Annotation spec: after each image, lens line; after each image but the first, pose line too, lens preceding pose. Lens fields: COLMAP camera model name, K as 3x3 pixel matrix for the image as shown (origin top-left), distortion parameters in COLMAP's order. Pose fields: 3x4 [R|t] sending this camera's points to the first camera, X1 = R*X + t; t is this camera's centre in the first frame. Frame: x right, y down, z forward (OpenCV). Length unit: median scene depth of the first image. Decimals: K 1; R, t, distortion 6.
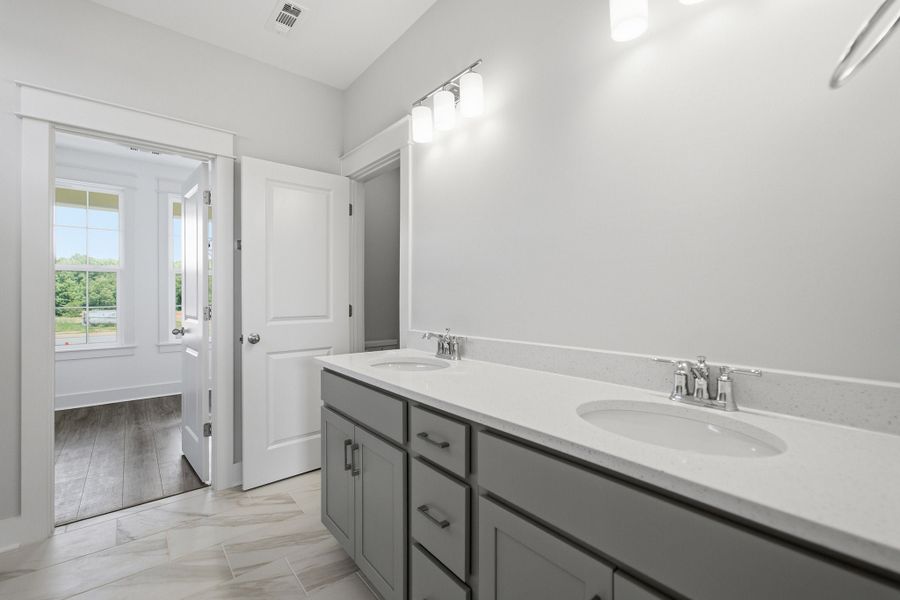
lens RADIAL K [[393.2, 0, 449.6], [0, 393.2, 295.1], [0, 0, 1]] dist [-0.000142, 0.000100]
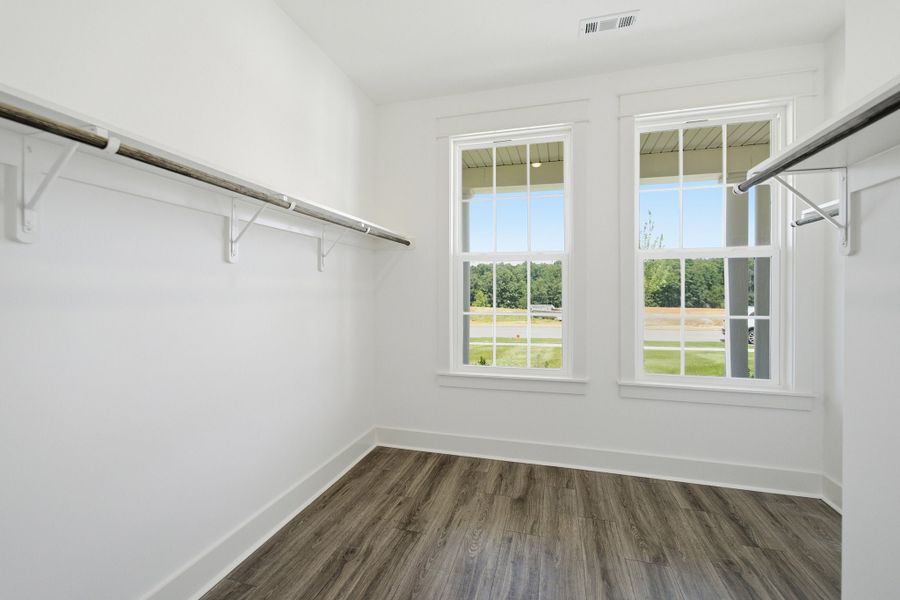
lens RADIAL K [[384.0, 0, 451.0], [0, 384.0, 294.3], [0, 0, 1]] dist [-0.001379, 0.000778]
pose [[0.579663, 0.003418, -0.814849, -0.501740], [0.003016, 0.999975, 0.006340, -0.010307], [0.814851, -0.006132, 0.579638, 0.558174]]
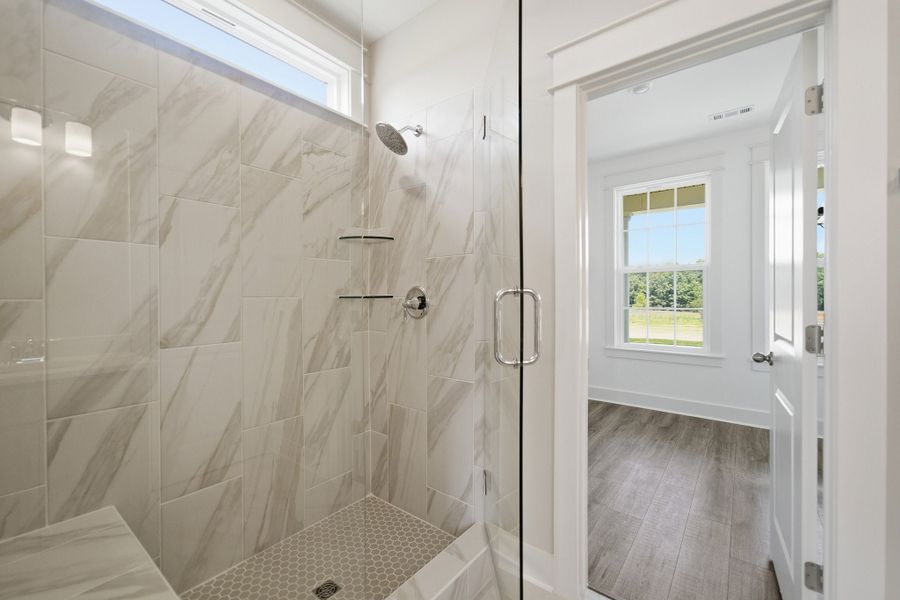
lens RADIAL K [[376.2, 0, 450.0], [0, 376.2, 300.0], [0, 0, 1]] dist [-0.000957, 0.000395]
pose [[0.221313, 0.009236, -0.975159, -0.168882], [0.008432, 0.999900, 0.011384, -0.006909], [0.975166, -0.010742, 0.221213, 0.294898]]
